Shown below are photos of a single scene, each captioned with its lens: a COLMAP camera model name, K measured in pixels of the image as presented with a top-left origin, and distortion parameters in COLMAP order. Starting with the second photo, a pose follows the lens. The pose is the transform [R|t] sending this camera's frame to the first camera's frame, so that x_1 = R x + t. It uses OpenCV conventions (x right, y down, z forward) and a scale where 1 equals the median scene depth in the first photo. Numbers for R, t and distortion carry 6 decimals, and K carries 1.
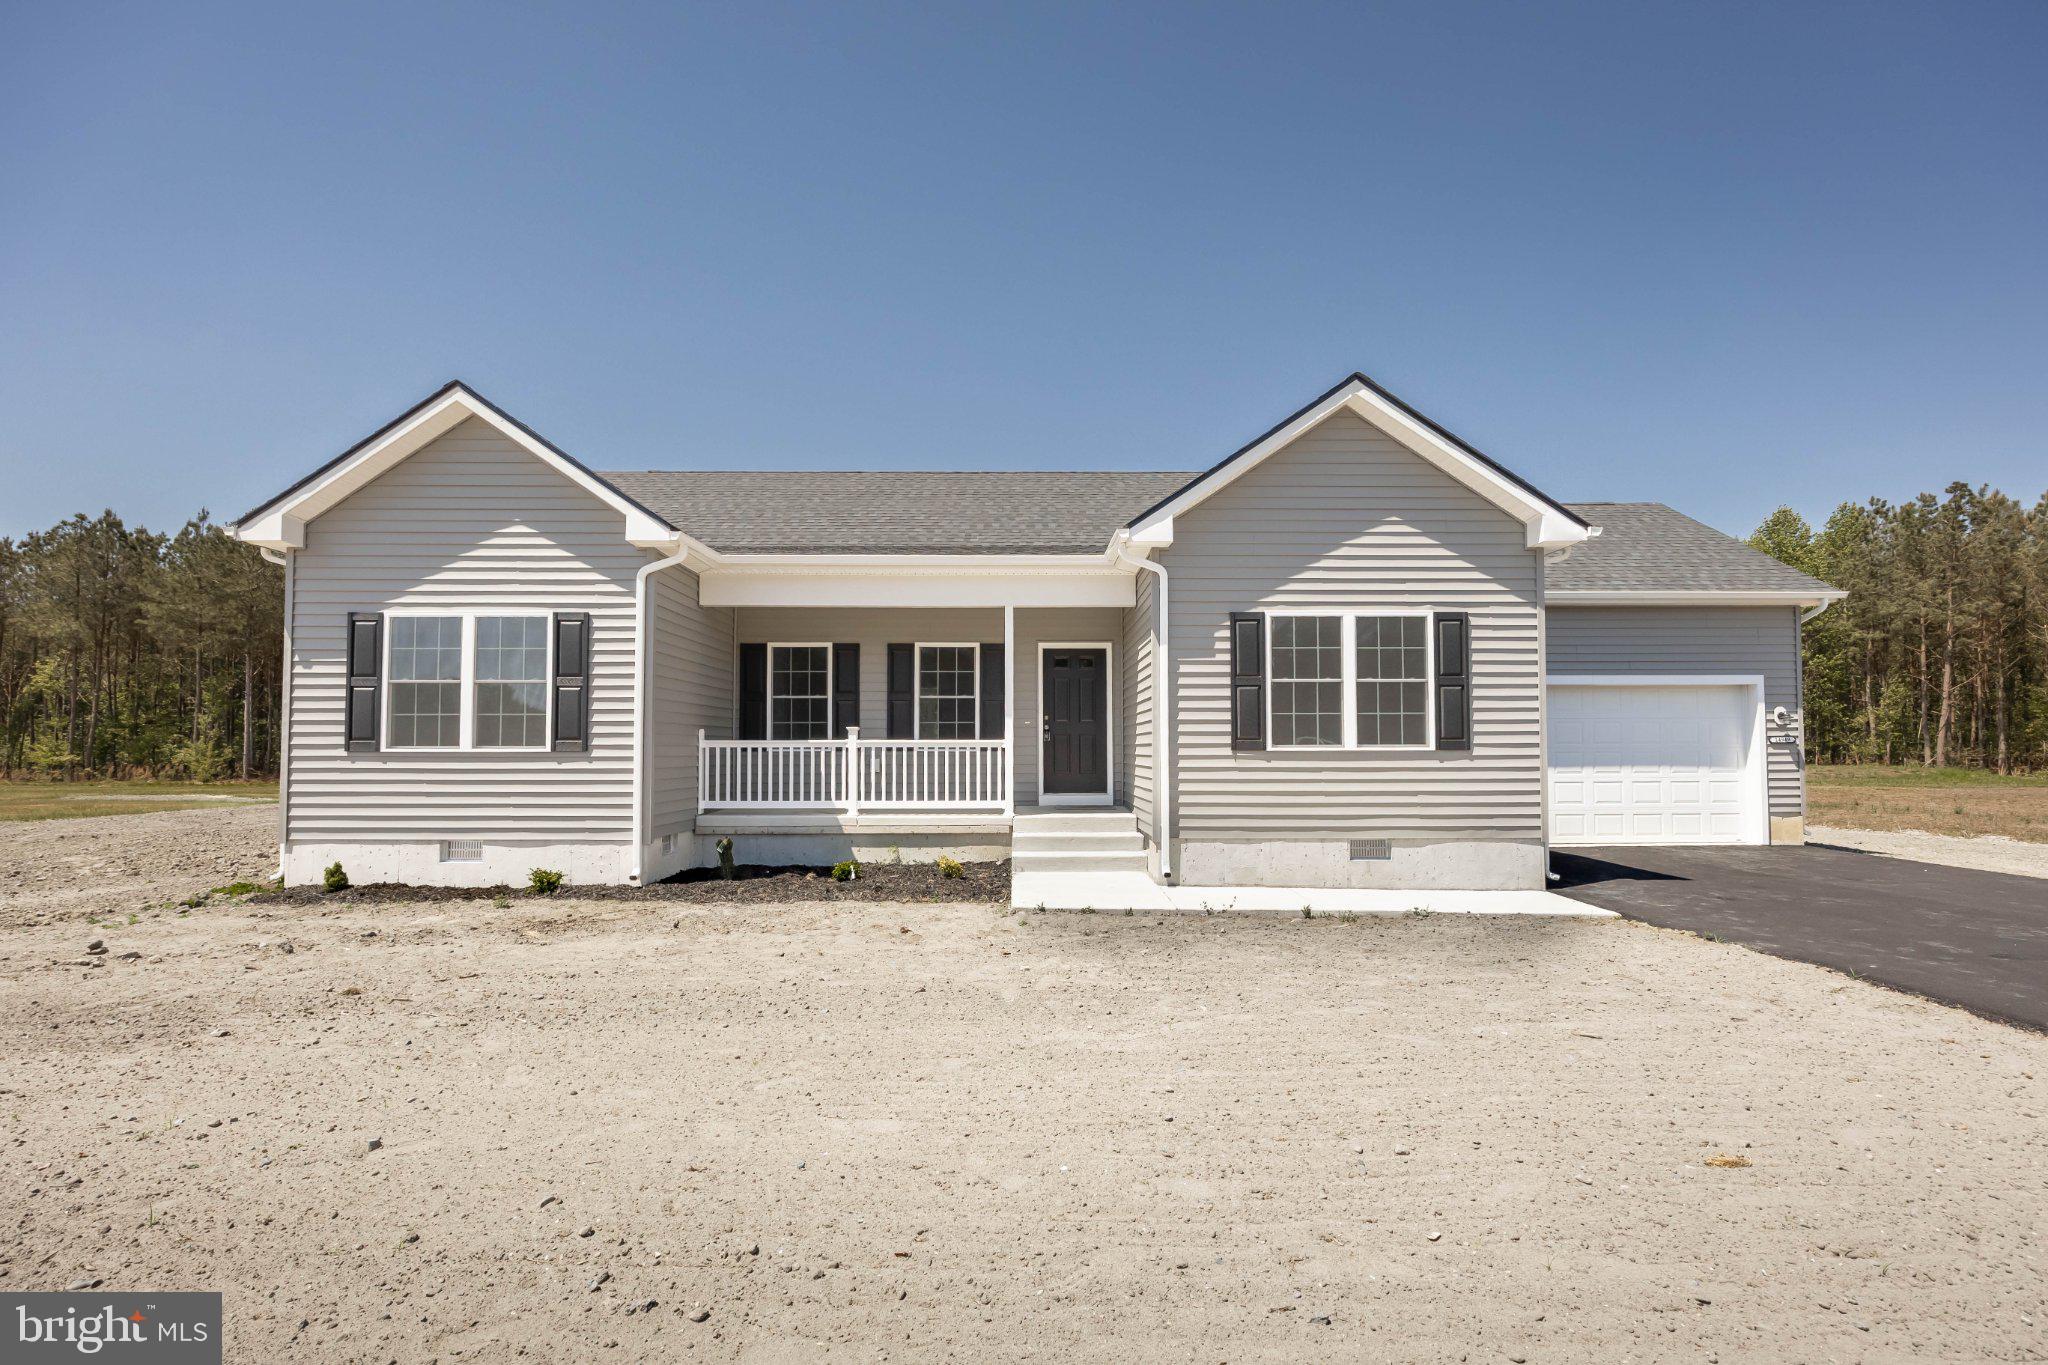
lens RADIAL K [[834.1, 0, 1041.7], [0, 834.1, 724.2], [0, 0, 1]] dist [-0.003017, 0.001970]
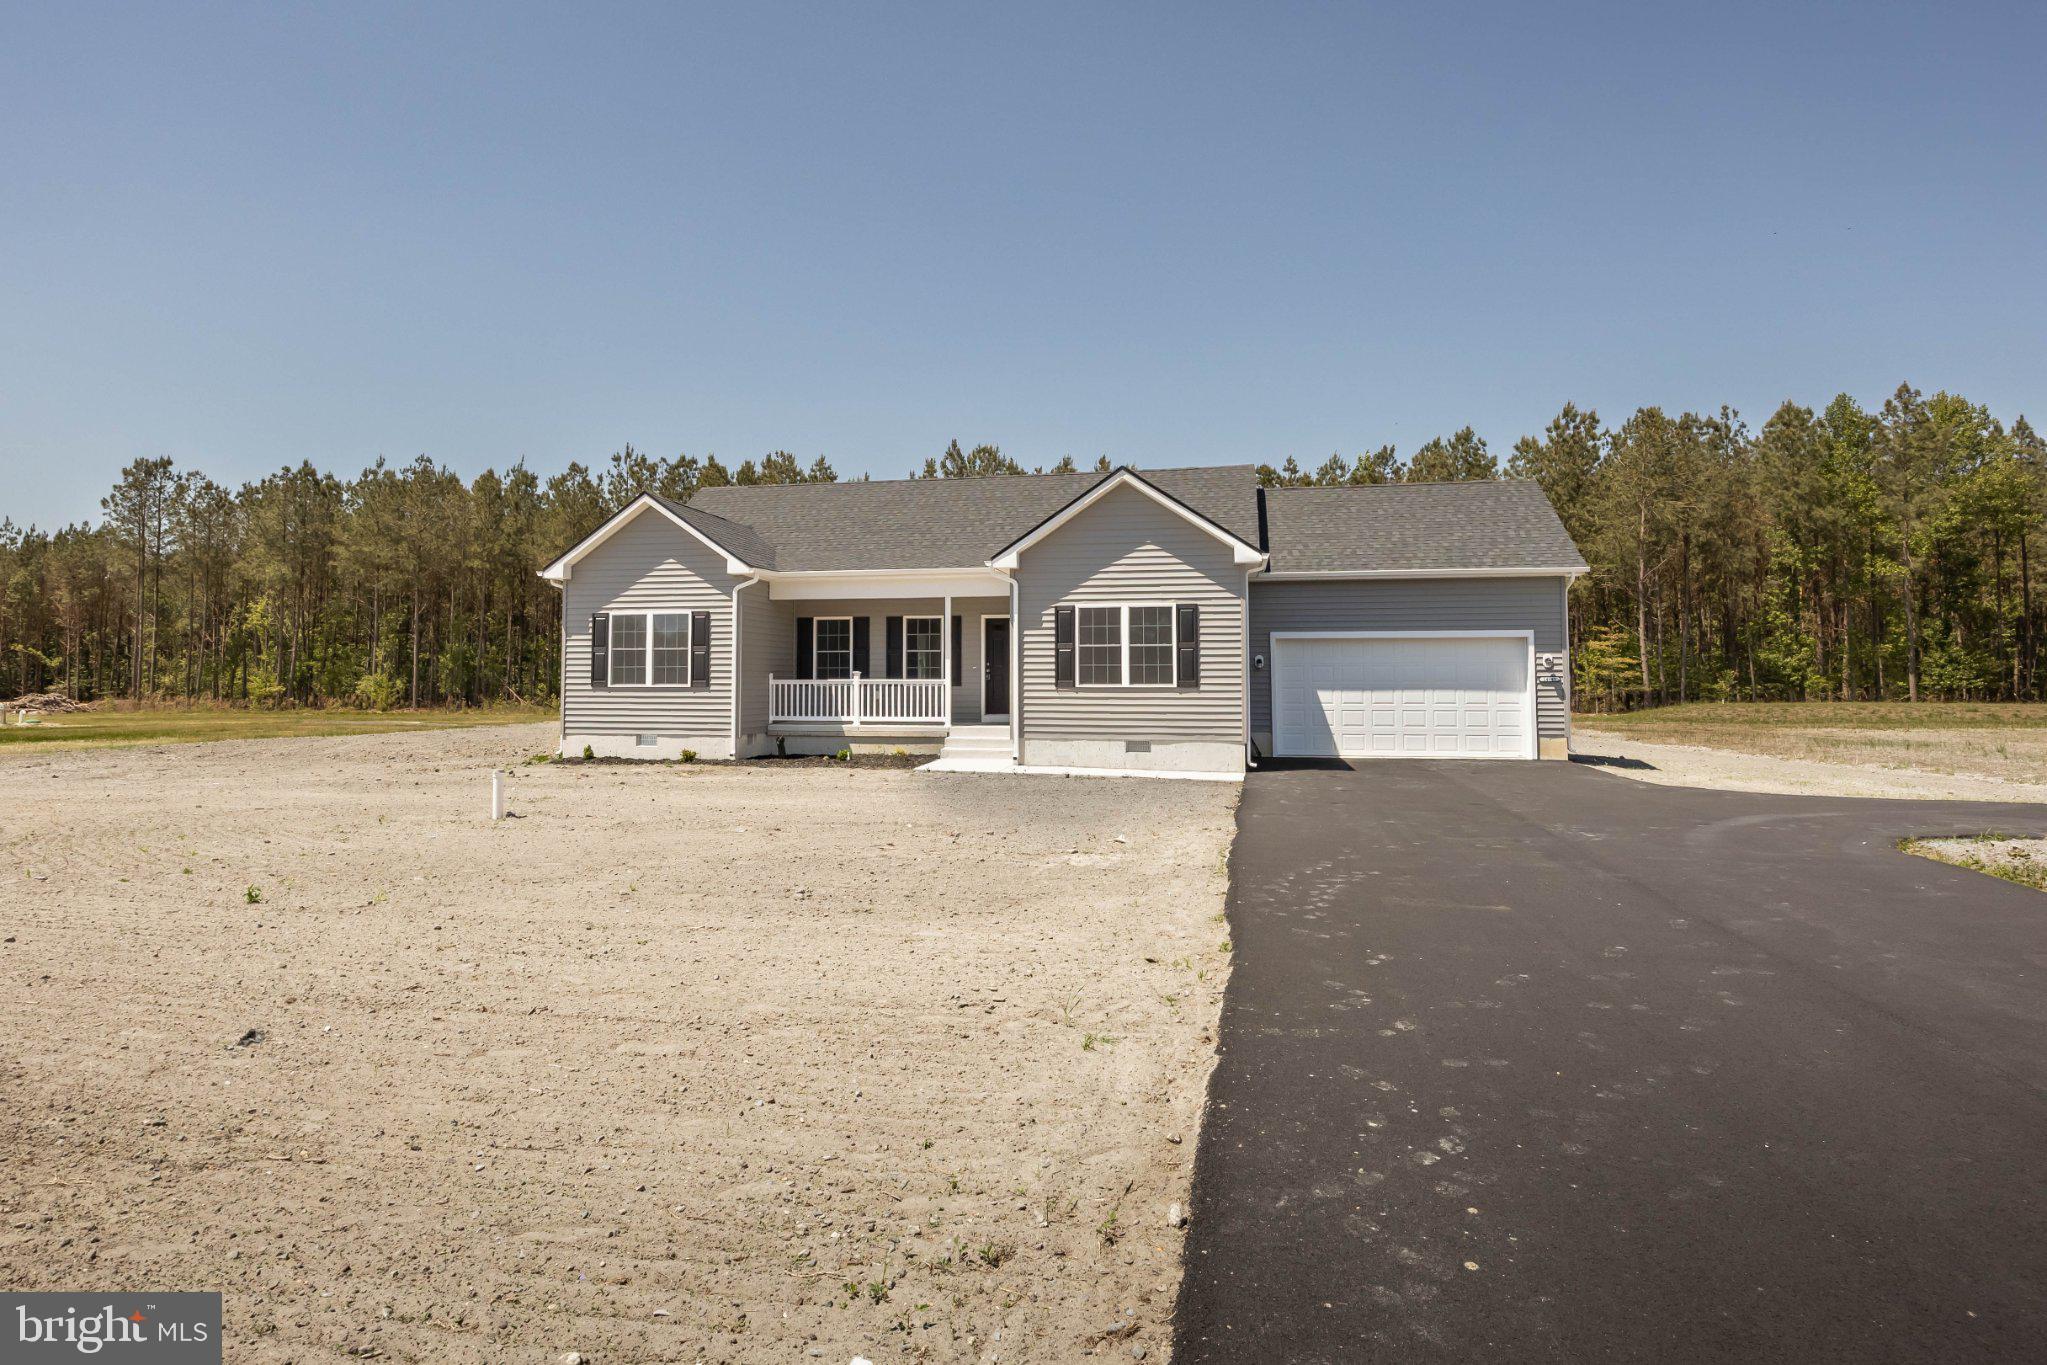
lens RADIAL K [[1082.3, 0, 1038.0], [0, 1082.3, 637.5], [0, 0, 1]] dist [-0.011625, -0.000764]
pose [[0.979274, -0.007125, -0.202417, 0.565526], [0.005170, 0.999935, -0.010186, -0.041810], [0.202476, 0.008928, 0.979246, -1.033887]]
